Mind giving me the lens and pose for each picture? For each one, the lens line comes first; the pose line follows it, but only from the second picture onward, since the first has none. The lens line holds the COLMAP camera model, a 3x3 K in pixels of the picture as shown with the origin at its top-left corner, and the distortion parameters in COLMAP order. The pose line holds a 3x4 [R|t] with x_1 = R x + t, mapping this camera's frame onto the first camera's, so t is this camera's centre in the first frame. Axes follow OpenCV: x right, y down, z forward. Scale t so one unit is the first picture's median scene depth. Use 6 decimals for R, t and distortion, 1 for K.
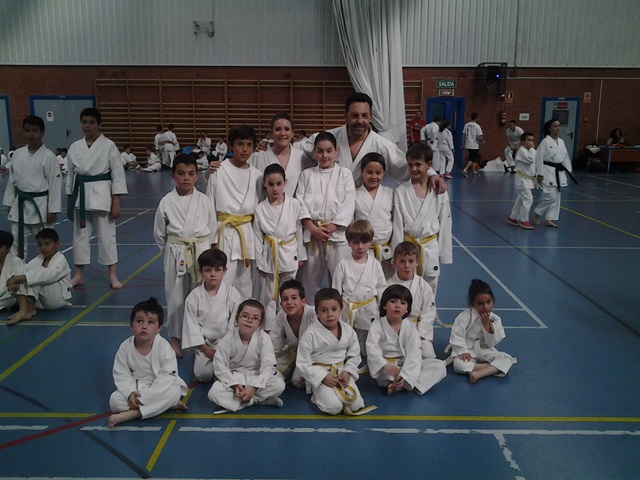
lens RADIAL K [[631.7, 0, 318.9], [0, 631.7, 258.5], [0, 0, 1]] dist [0.091990, -0.186354]
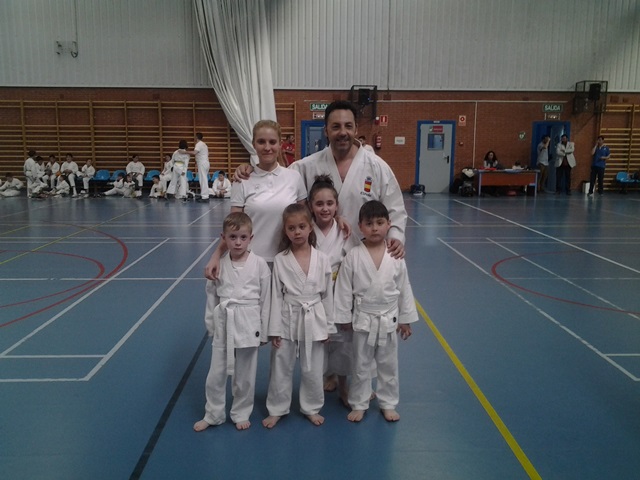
lens RADIAL K [[631.7, 0, 318.9], [0, 631.7, 258.5], [0, 0, 1]] dist [0.091990, -0.186354]
pose [[0.999274, -0.007312, 0.037383, 0.160891], [0.008687, 0.999286, -0.036758, -0.004888], [-0.037088, 0.037056, 0.998625, 0.033251]]
